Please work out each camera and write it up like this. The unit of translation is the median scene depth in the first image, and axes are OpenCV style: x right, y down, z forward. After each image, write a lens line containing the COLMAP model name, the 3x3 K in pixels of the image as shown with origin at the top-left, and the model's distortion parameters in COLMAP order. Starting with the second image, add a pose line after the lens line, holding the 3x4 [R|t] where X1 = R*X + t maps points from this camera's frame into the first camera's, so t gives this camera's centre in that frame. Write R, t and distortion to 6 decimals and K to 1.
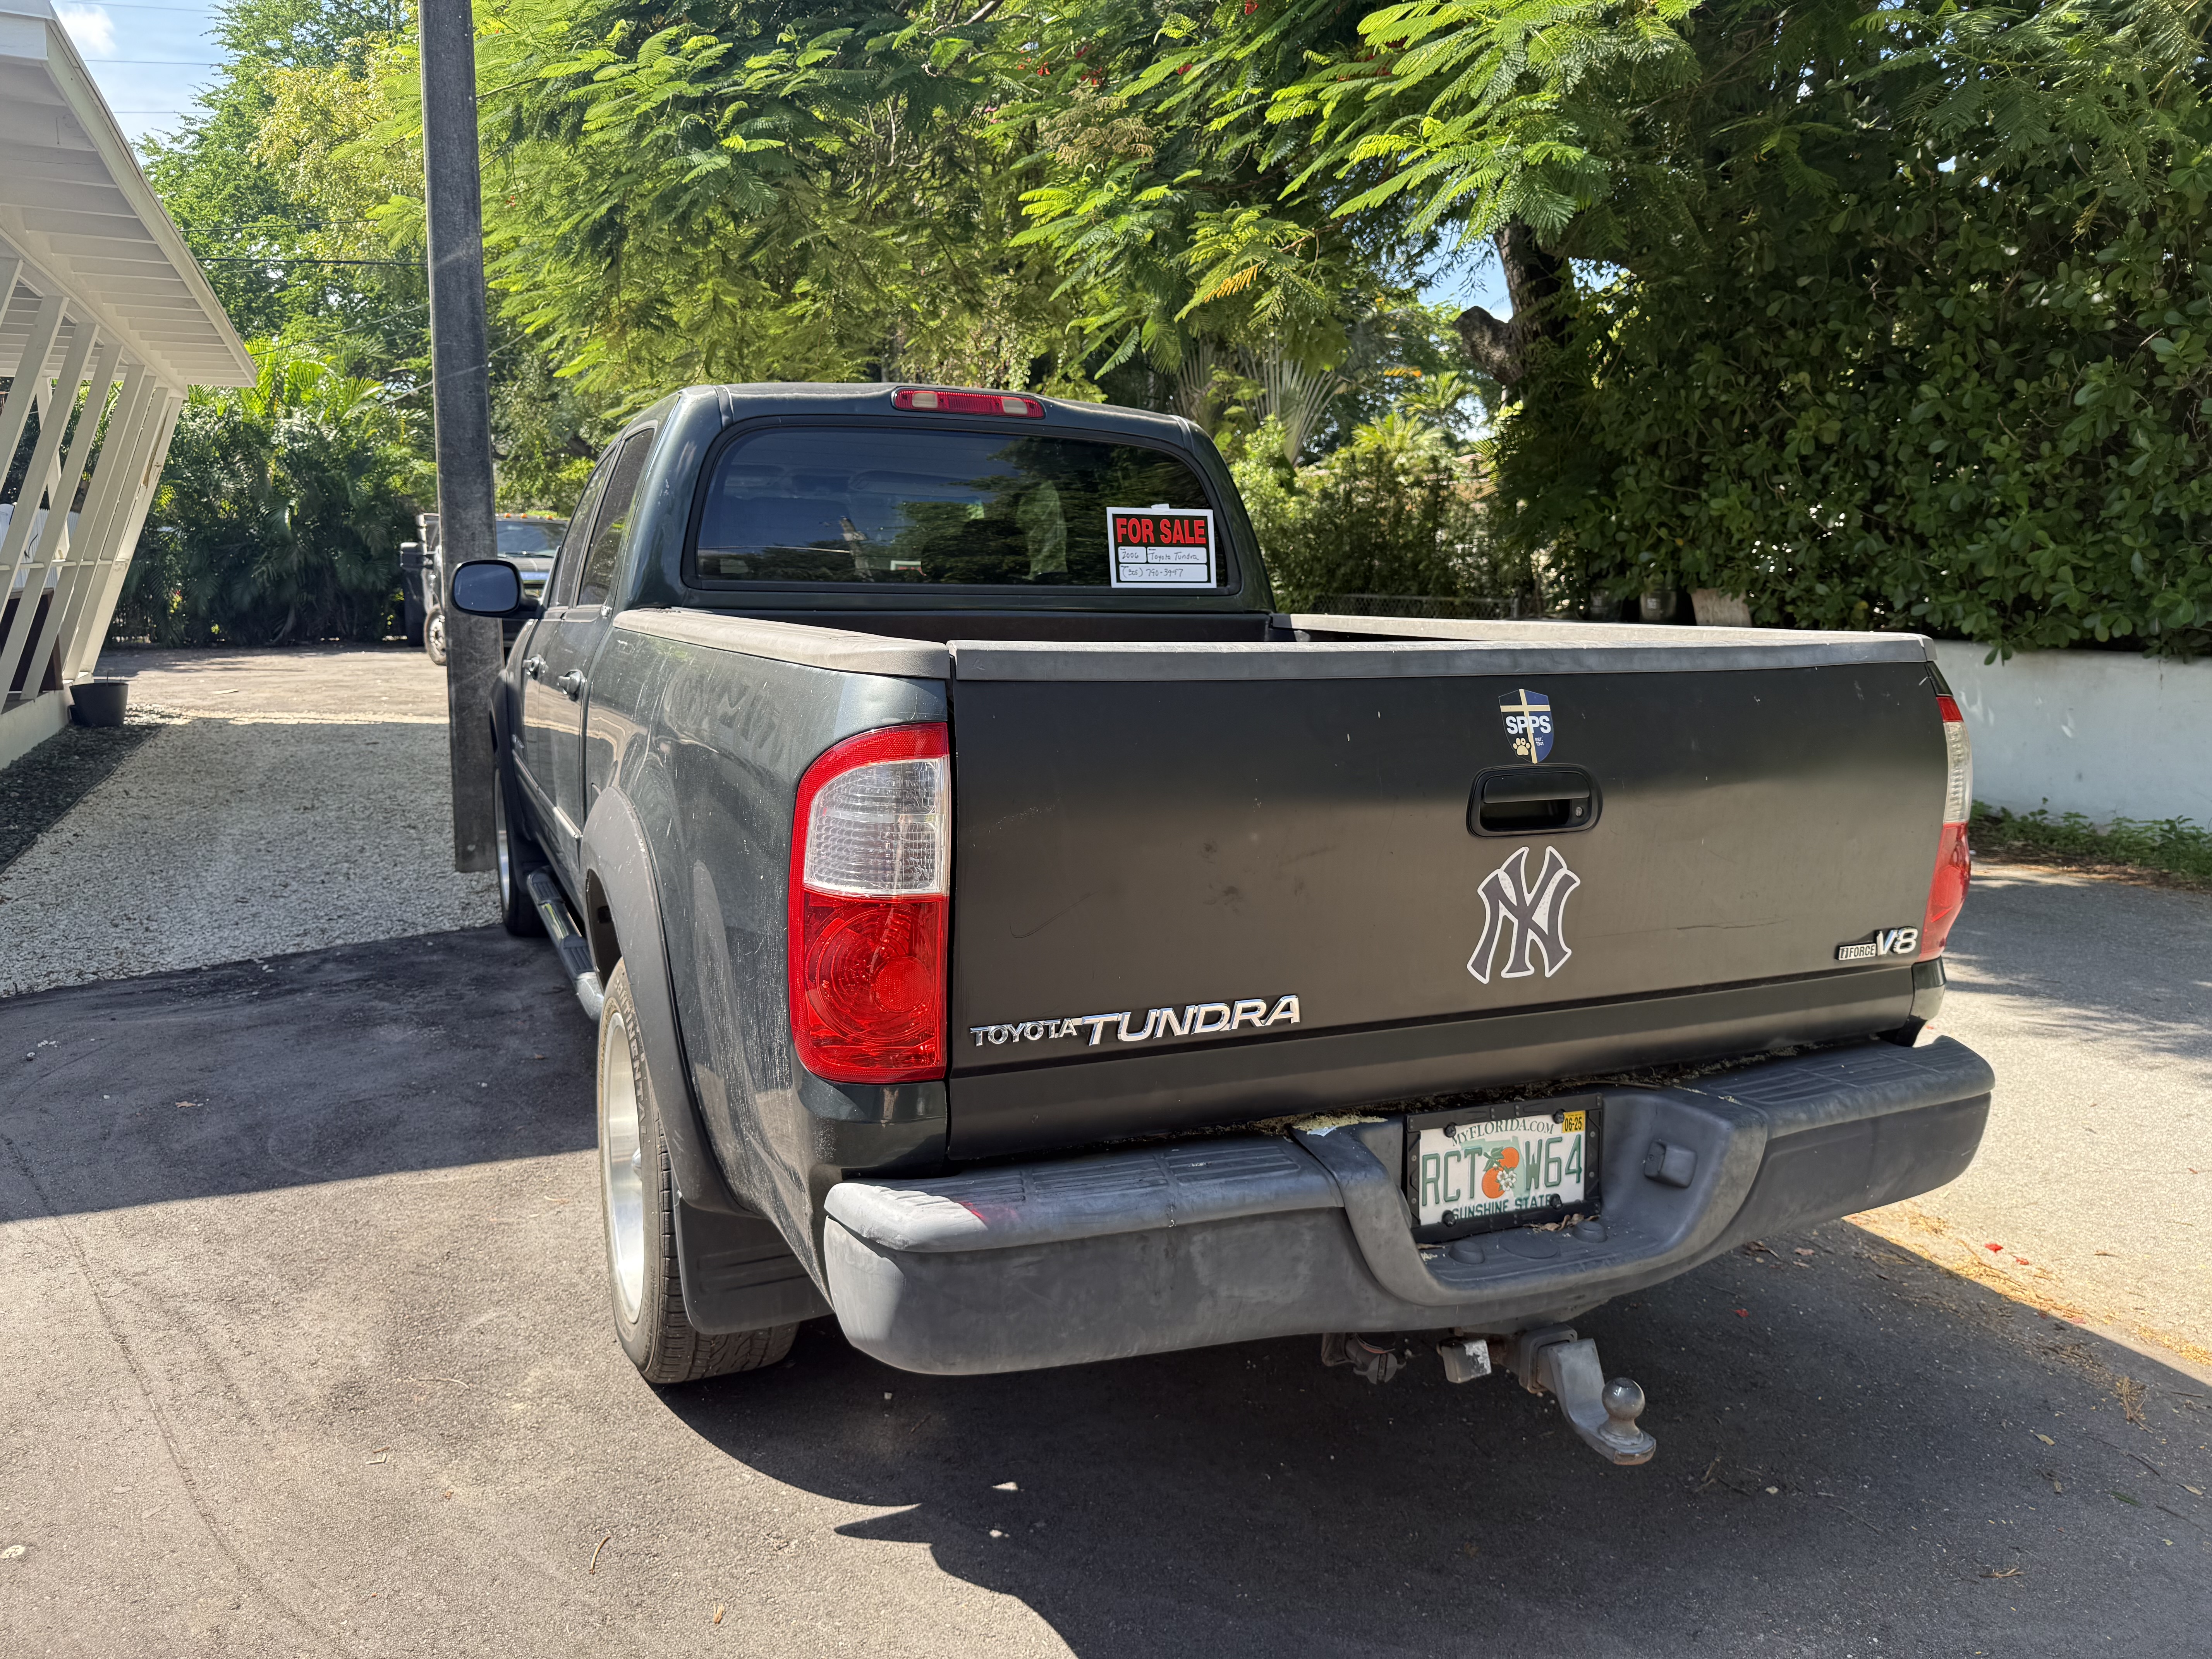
lens RADIAL K [[1558.3, 0, 1106.0], [0, 1558.3, 829.5], [0, 0, 1]] dist [0.008791, 0.002161]
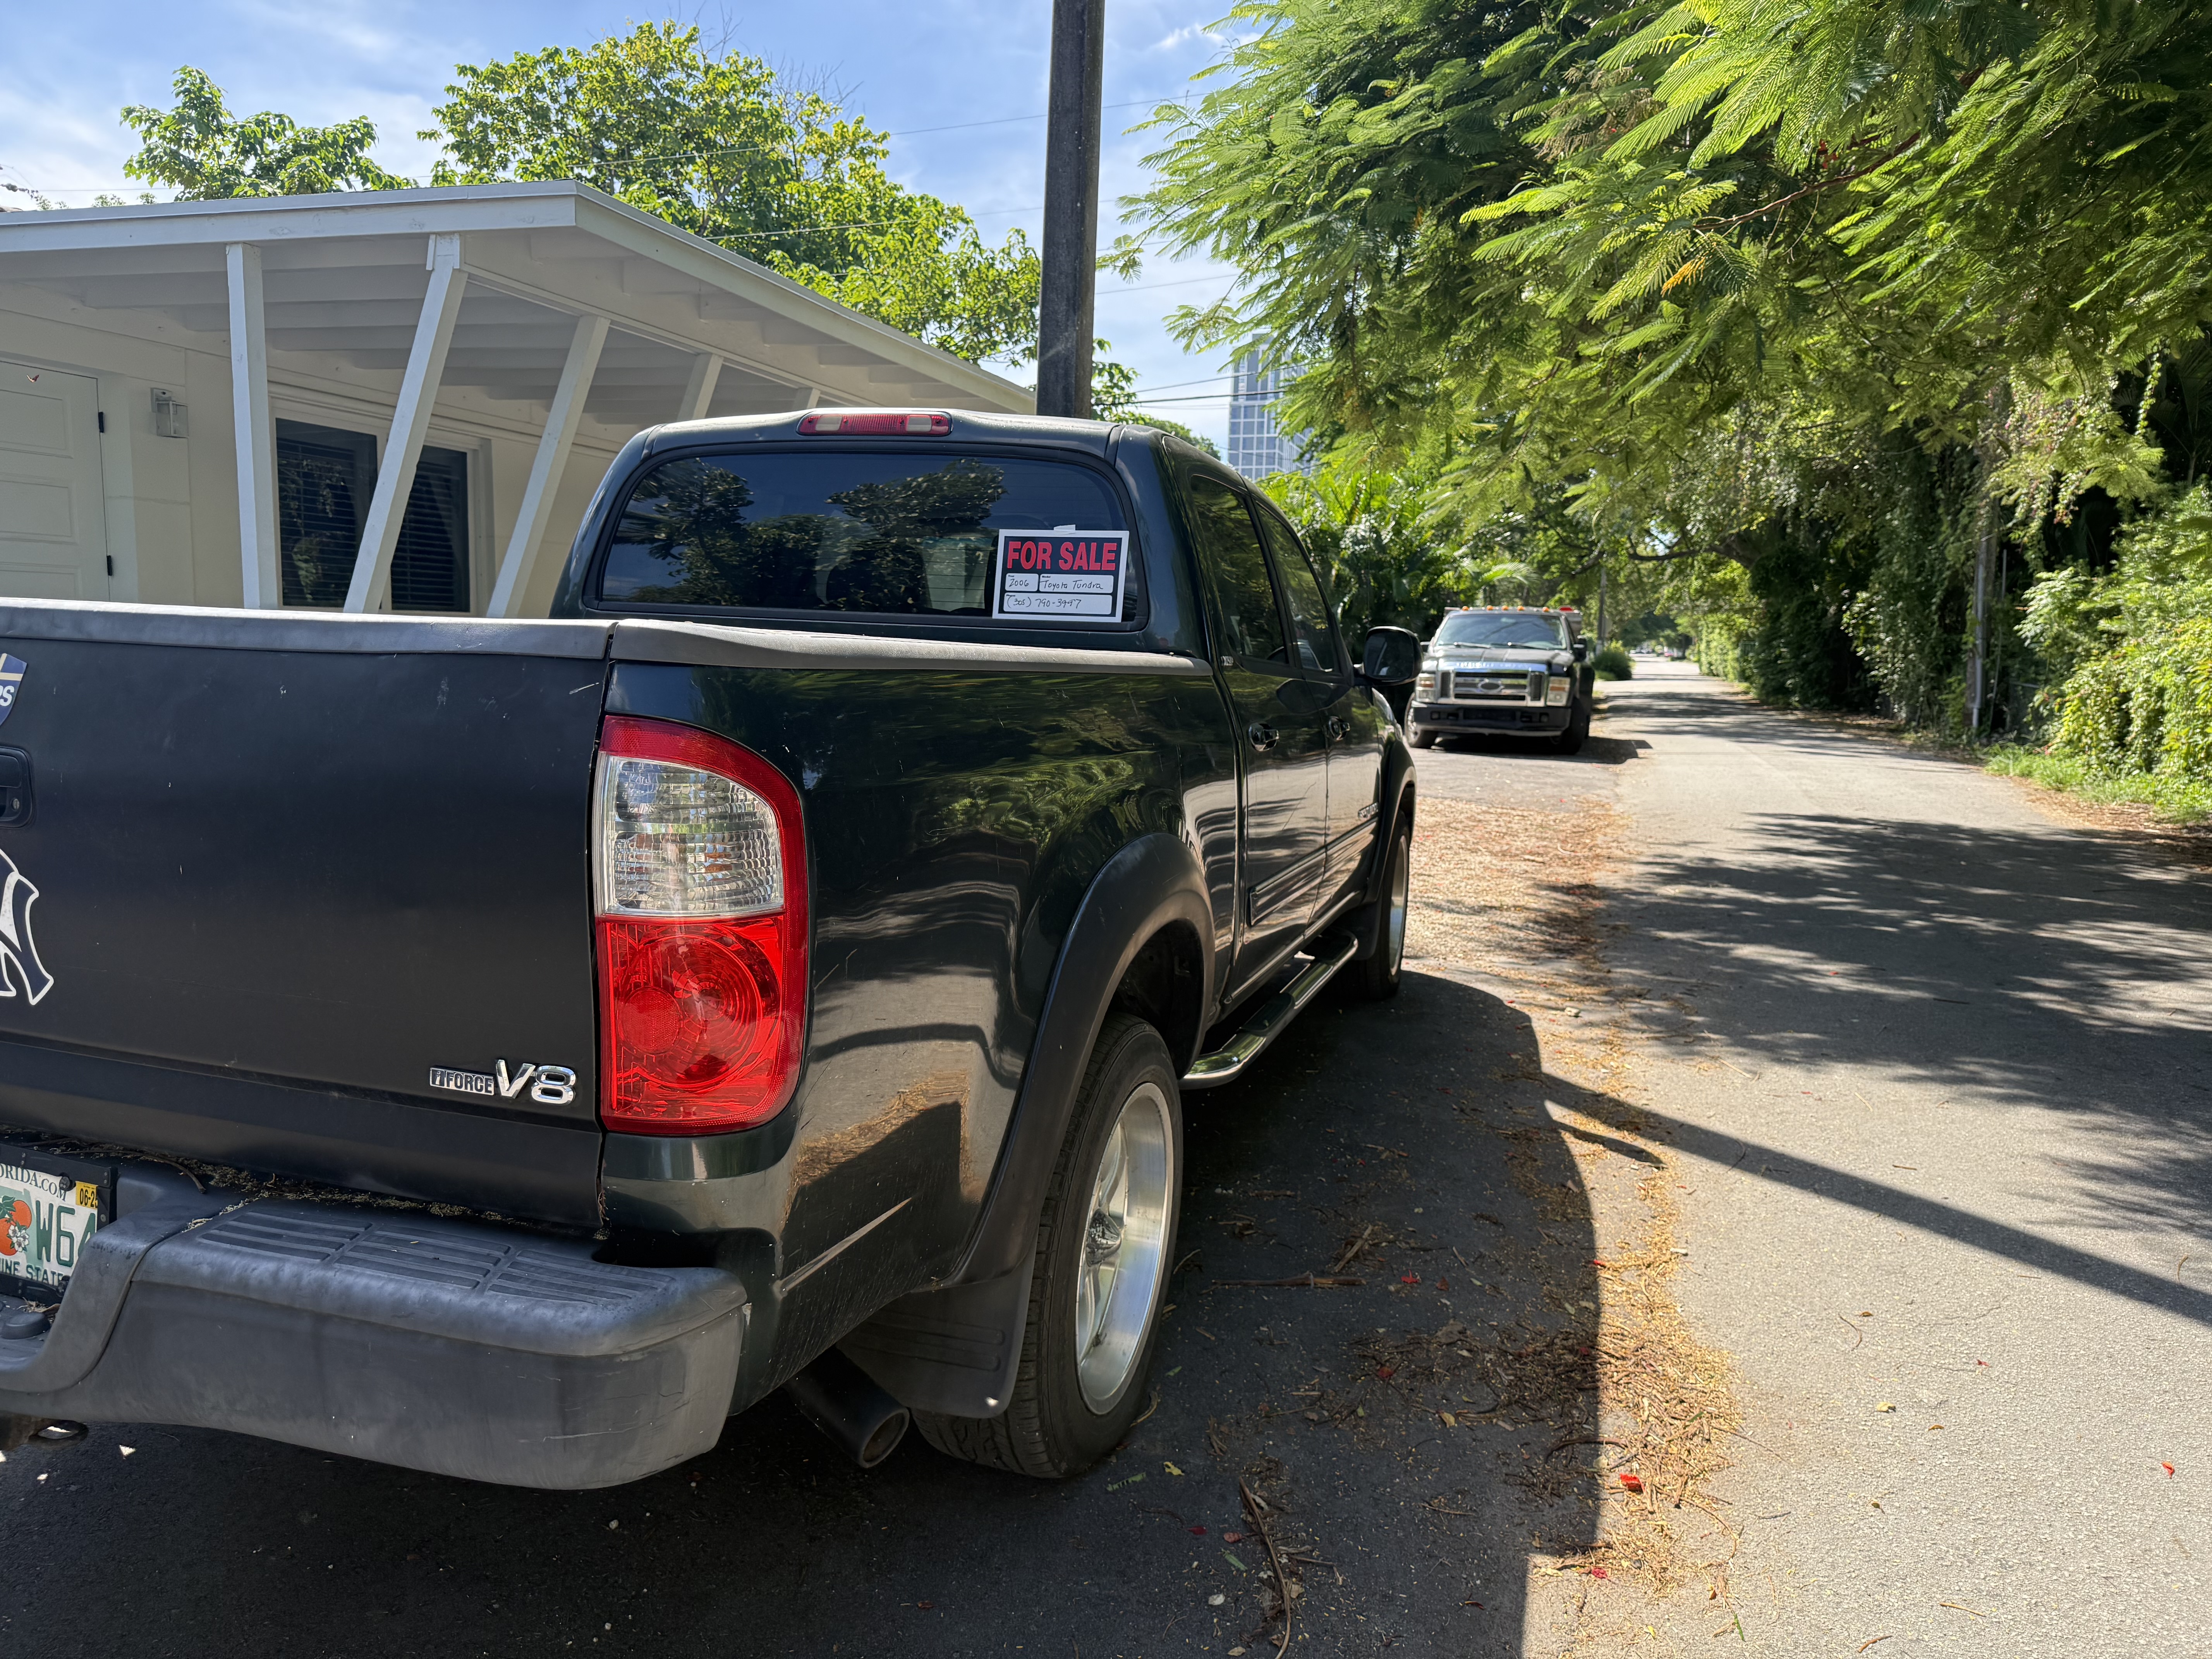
lens RADIAL K [[1555.2, 0, 1106.9], [0, 1555.2, 845.1], [0, 0, 1]] dist [-0.036133, 0.003128]
pose [[0.761718, 0.100846, -0.640012, 0.628003], [-0.135342, 0.990787, -0.004961, -0.032052], [0.633615, 0.090400, 0.768348, 0.372705]]
